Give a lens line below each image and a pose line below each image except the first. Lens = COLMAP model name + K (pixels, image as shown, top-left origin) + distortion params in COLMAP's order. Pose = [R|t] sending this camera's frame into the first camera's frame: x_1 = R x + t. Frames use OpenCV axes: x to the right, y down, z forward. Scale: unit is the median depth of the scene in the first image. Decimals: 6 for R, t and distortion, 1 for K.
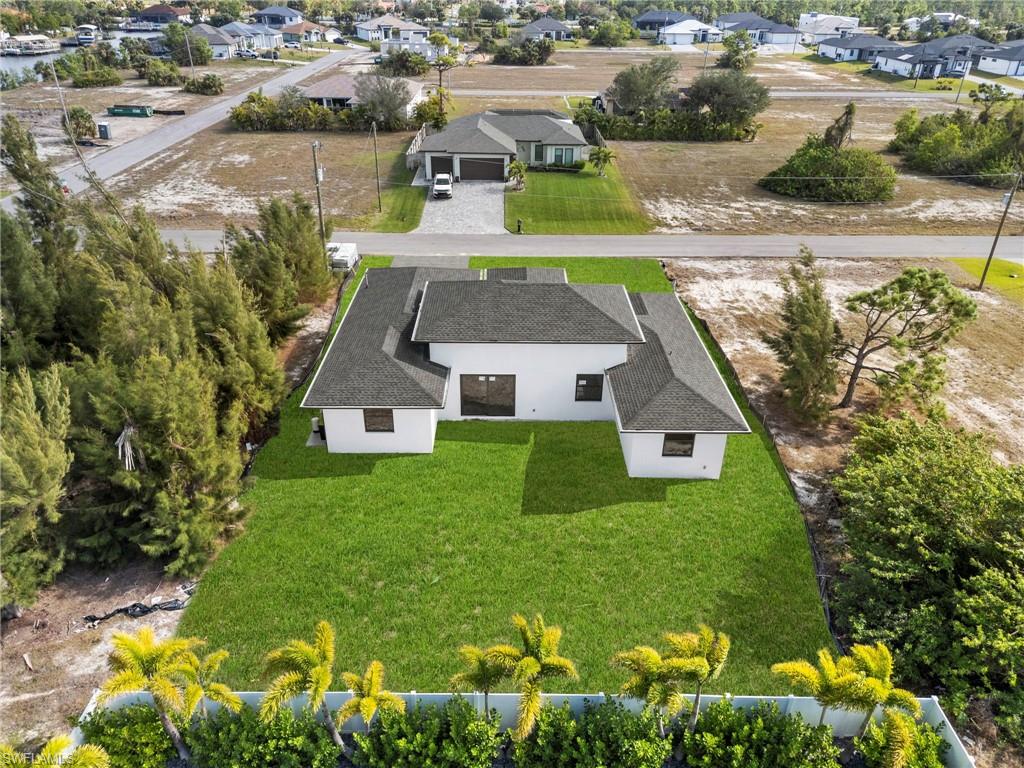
lens RADIAL K [[725.7, 0, 512.5], [0, 725.7, 380.0], [0, 0, 1]] dist [0.039388, -0.020574]
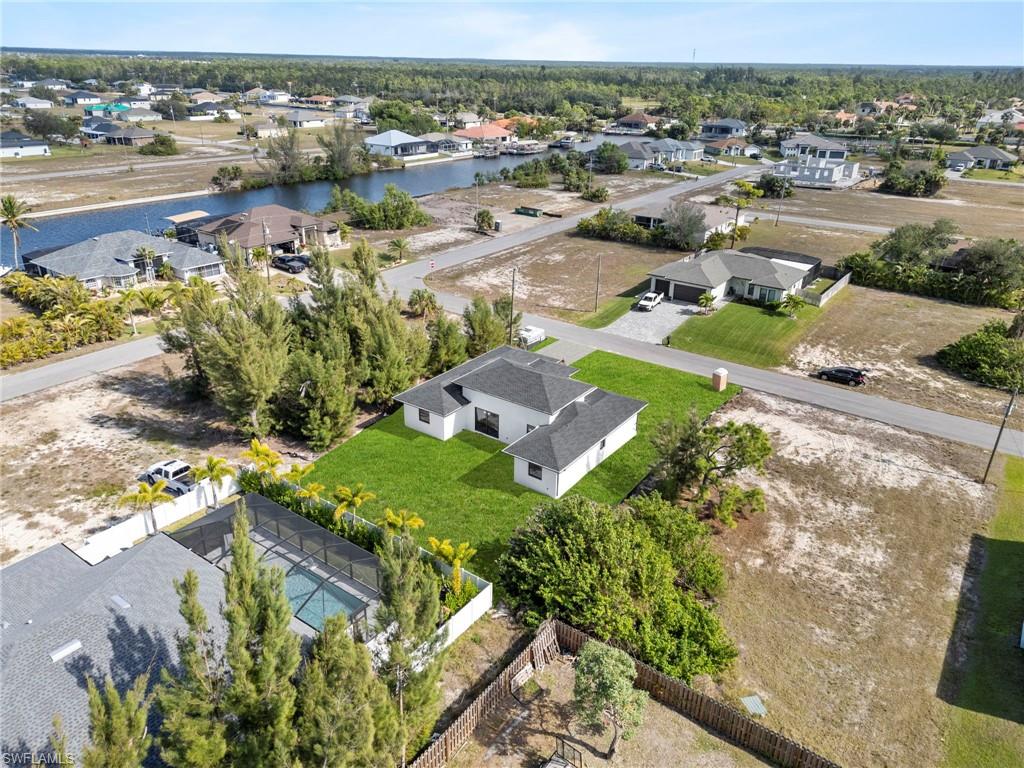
lens RADIAL K [[725.7, 0, 509.5], [0, 725.7, 386.3], [0, 0, 1]] dist [0.039388, -0.020574]
pose [[0.803541, 0.244419, -0.542753, 0.484621], [-0.292062, 0.956398, -0.001699, -0.039757], [0.518672, 0.159883, 0.839891, -0.253814]]
